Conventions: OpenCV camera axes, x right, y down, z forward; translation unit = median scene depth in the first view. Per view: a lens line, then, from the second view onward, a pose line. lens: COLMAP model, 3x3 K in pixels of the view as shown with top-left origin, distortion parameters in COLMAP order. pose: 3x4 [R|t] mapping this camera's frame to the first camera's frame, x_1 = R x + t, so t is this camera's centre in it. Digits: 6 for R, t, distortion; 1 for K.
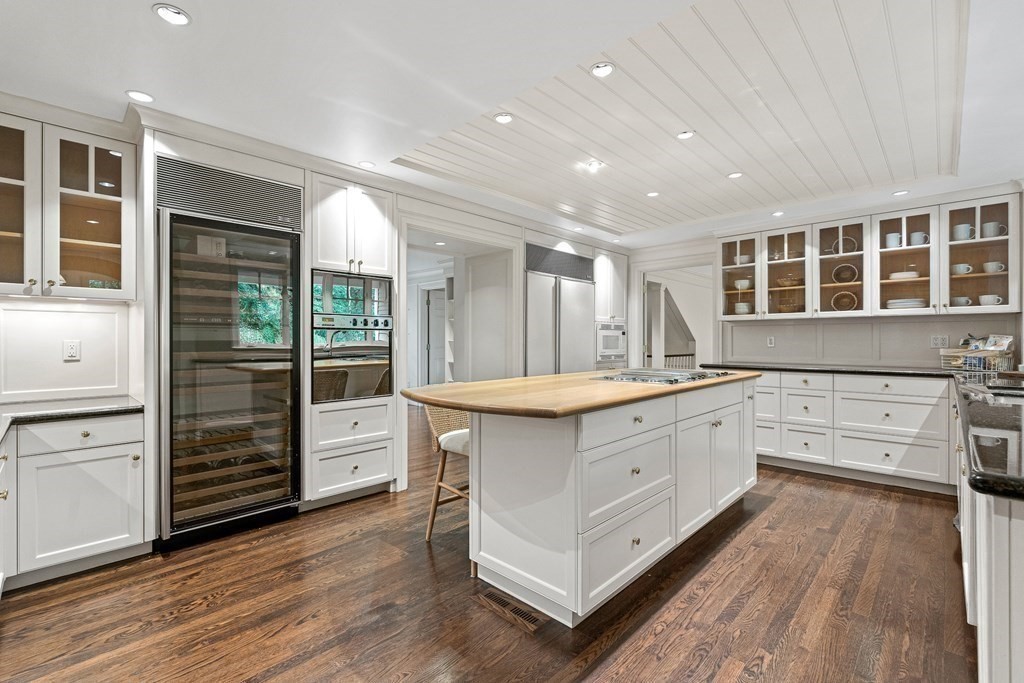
lens RADIAL K [[452.9, 0, 512.7], [0, 452.9, 339.1], [0, 0, 1]] dist [0.004622, 0.000367]
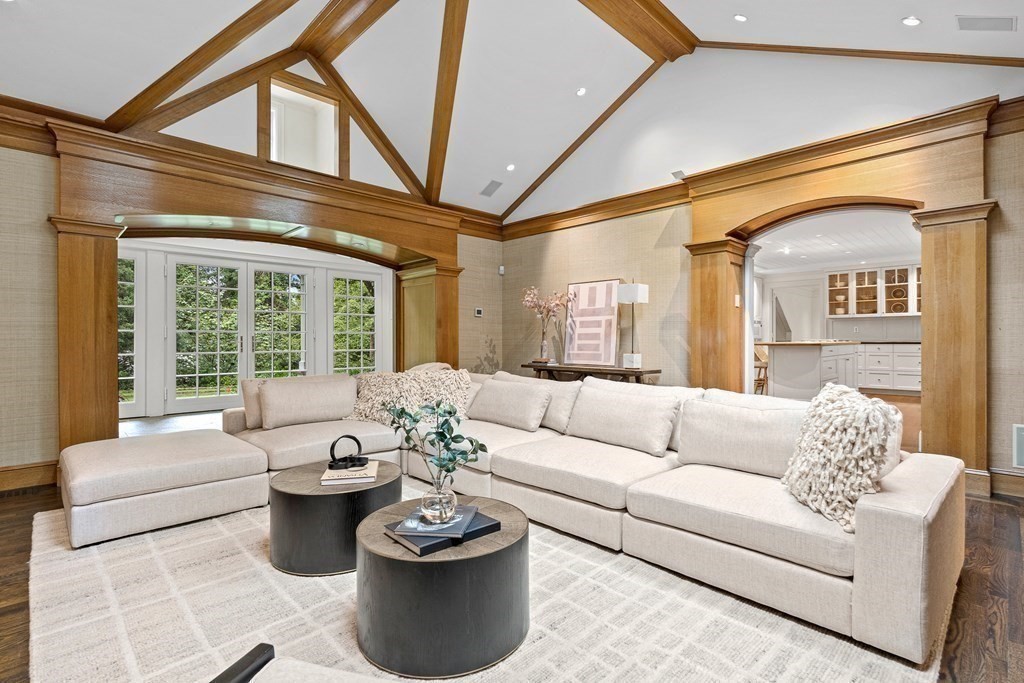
lens RADIAL K [[490.3, 0, 513.4], [0, 490.3, 339.2], [0, 0, 1]] dist [0.000515, 0.000234]
pose [[0.999742, -0.000163, -0.022714, -0.828508], [0.000194, 0.999999, 0.001332, 0.045034], [0.022714, -0.001336, 0.999741, -1.083215]]
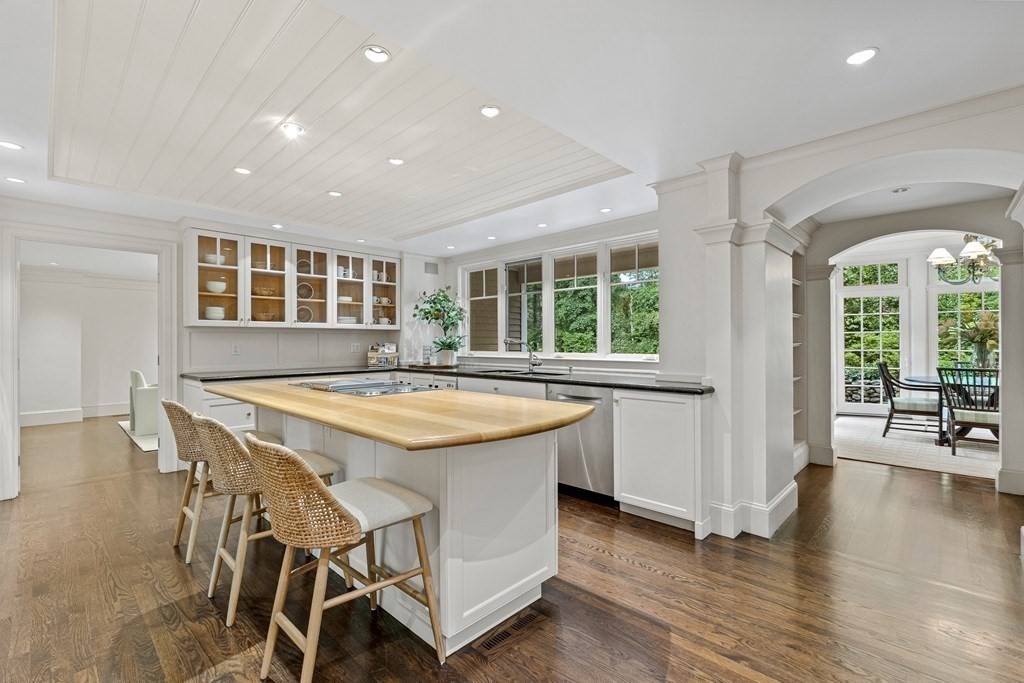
lens RADIAL K [[452.9, 0, 513.5], [0, 452.9, 343.6], [0, 0, 1]] dist [0.004622, 0.000367]
pose [[-0.010254, 0.000308, 0.999947, -0.442614], [0.006102, 0.999981, -0.000245, -0.003900], [-0.999929, 0.006099, -0.010255, 0.465763]]
